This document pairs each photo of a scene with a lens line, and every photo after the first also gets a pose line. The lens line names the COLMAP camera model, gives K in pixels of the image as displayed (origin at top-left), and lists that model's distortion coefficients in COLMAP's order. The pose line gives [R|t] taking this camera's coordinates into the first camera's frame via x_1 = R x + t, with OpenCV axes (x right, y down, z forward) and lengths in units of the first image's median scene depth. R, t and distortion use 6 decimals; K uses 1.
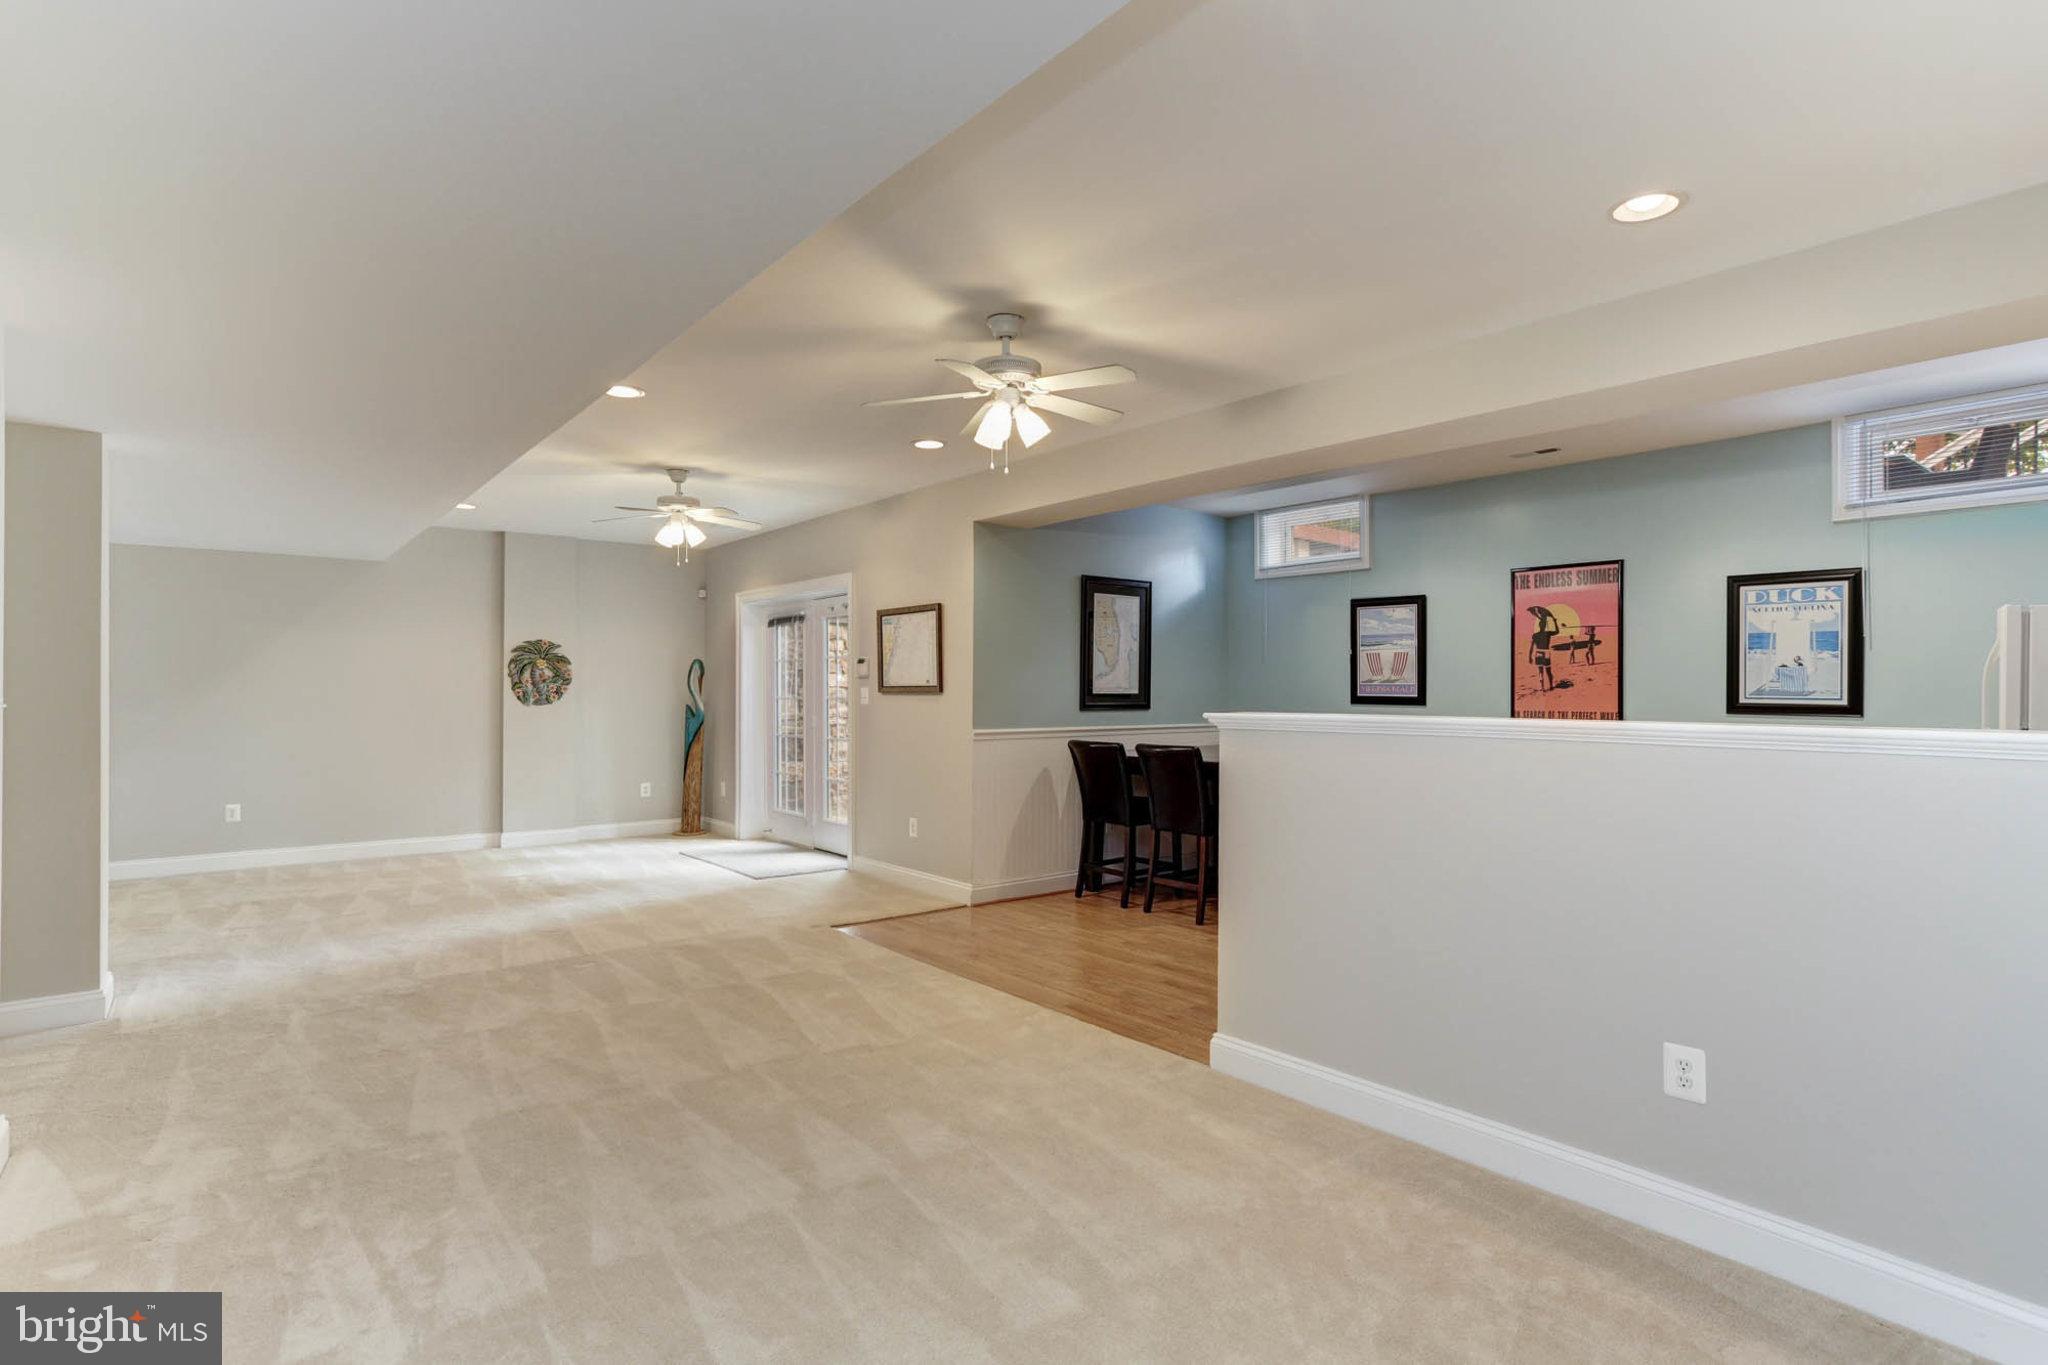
lens RADIAL K [[1045.7, 0, 1024.0], [0, 1045.7, 682.5], [0, 0, 1]] dist [-0.056972, 0.052007]
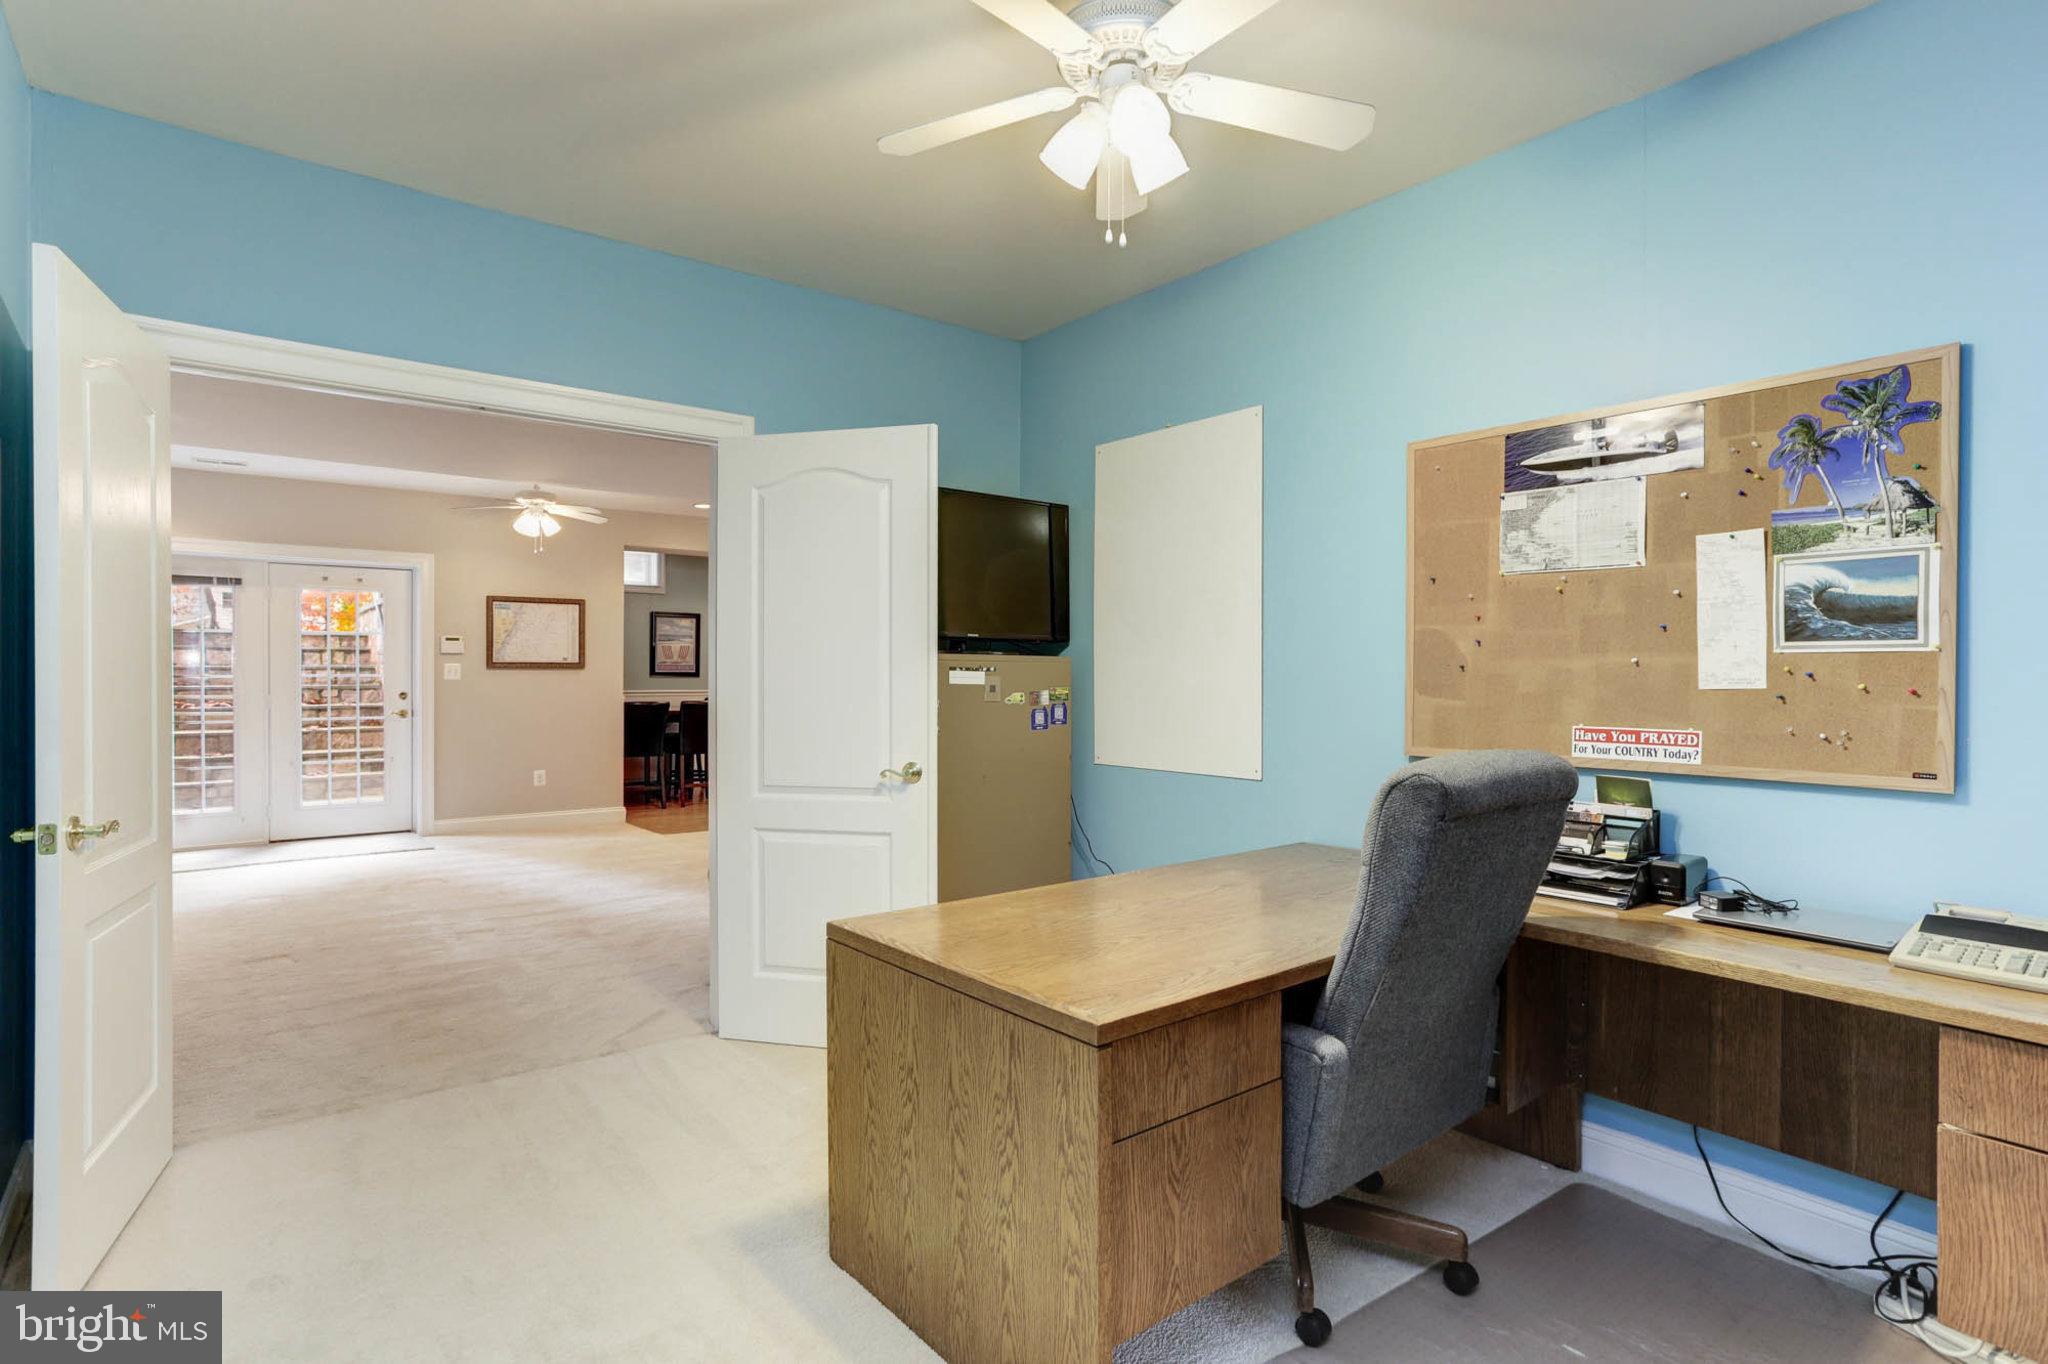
lens RADIAL K [[1045.7, 0, 1024.0], [0, 1045.7, 682.0], [0, 0, 1]] dist [-0.056972, 0.052007]
pose [[0.008744, -0.006638, 0.999940, -1.301076], [-0.006511, 0.999956, 0.006695, 0.014221], [-0.999941, -0.006569, 0.008701, 0.422865]]
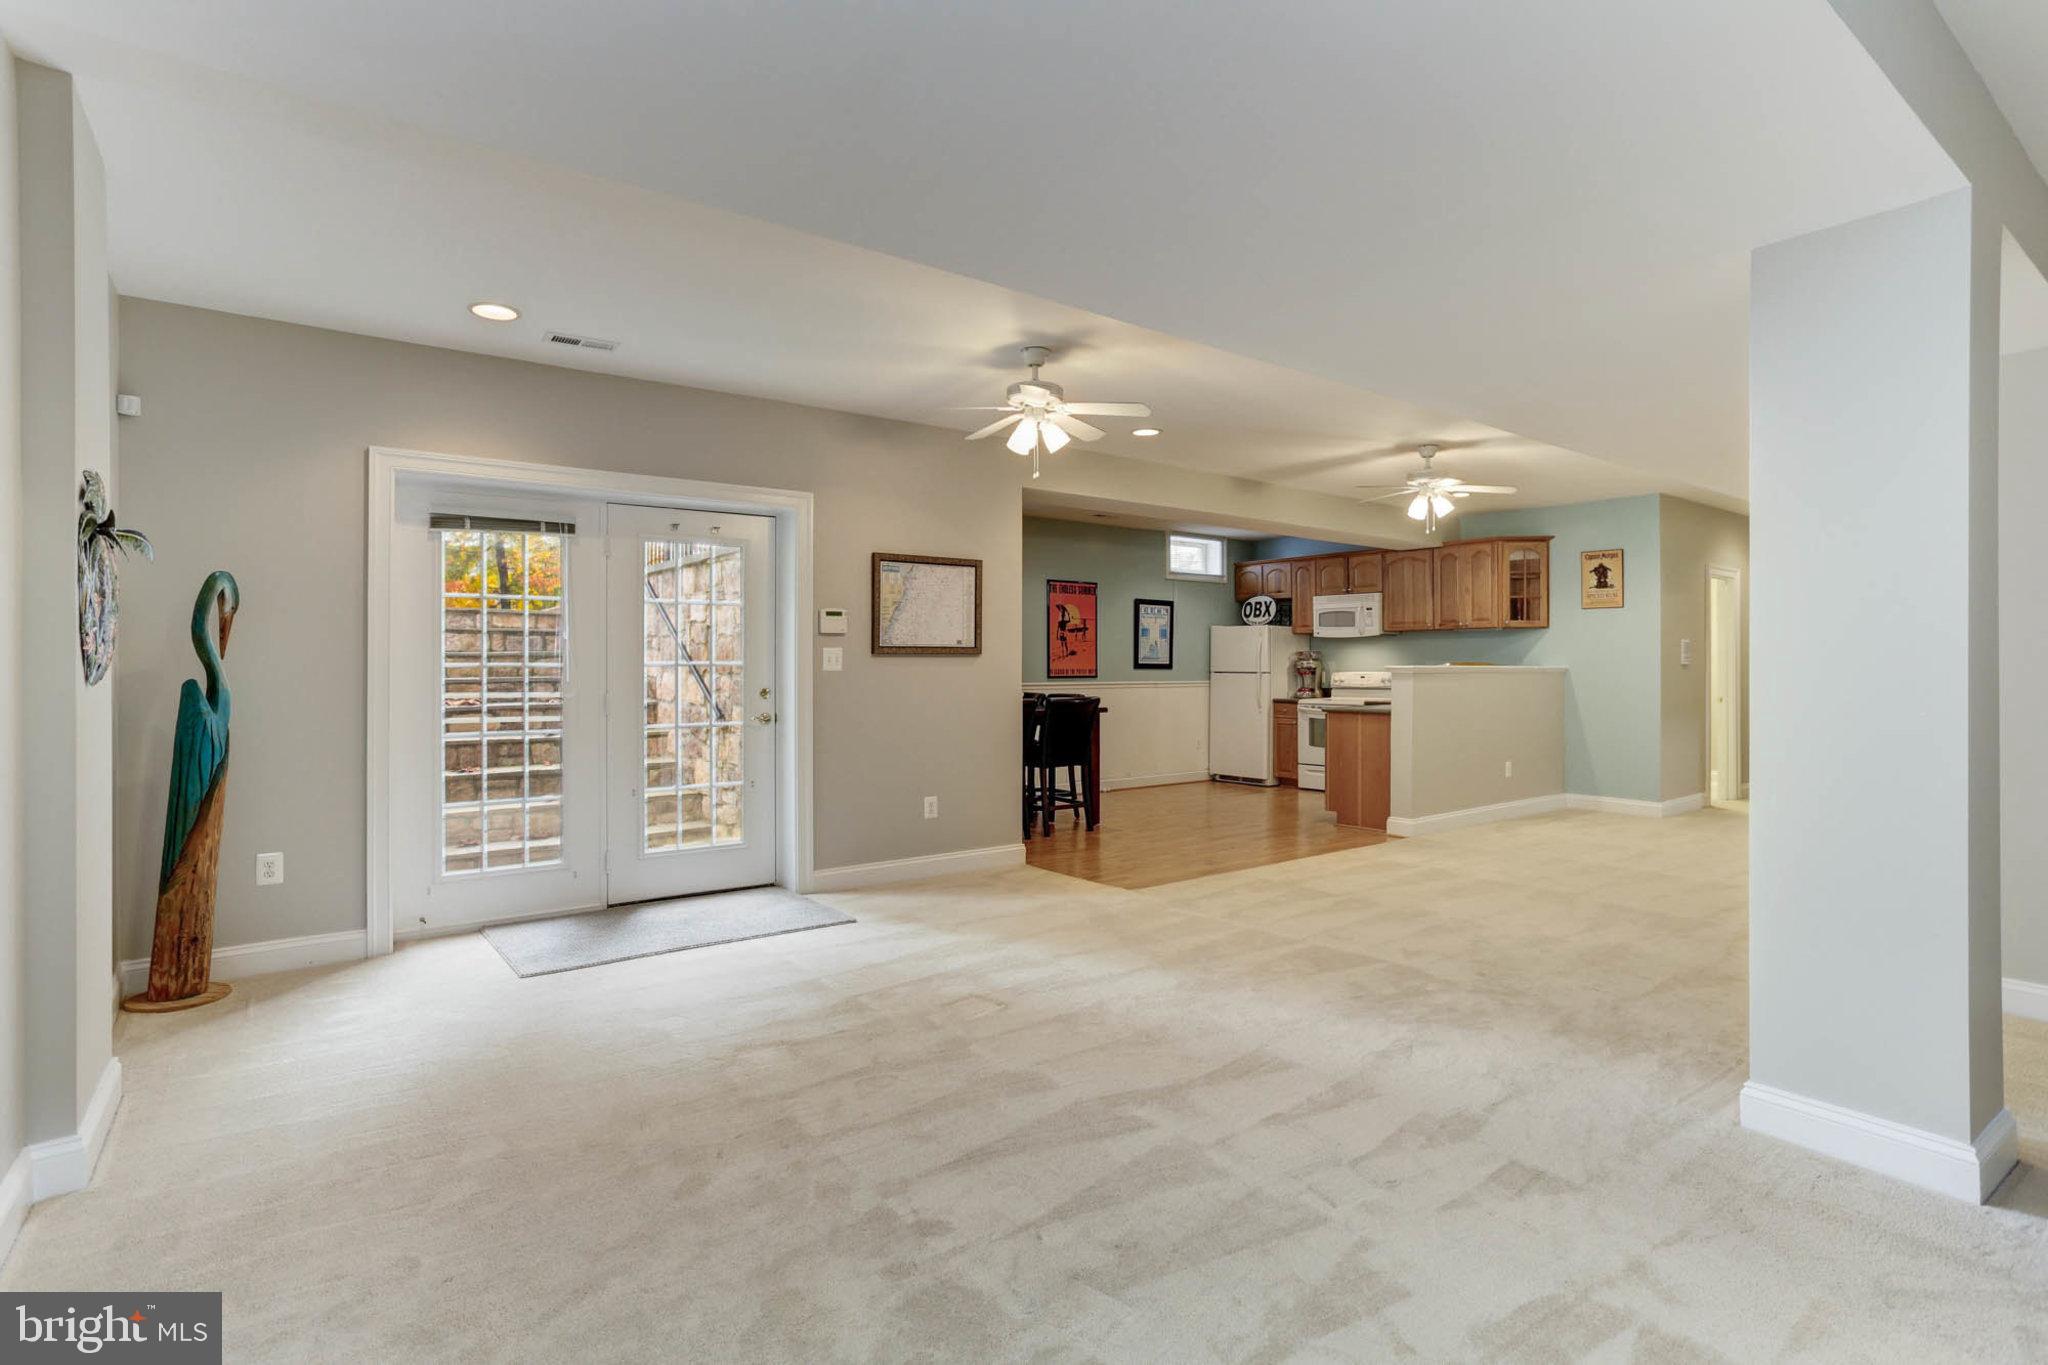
lens RADIAL K [[1001.4, 0, 1021.9], [0, 1001.4, 660.7], [0, 0, 1]] dist [-0.023211, 0.000777]
pose [[0.025871, 0.003082, 0.999661, -0.943469], [-0.006227, 0.999976, -0.002922, 0.016964], [-0.999646, -0.006149, 0.025889, 0.896840]]
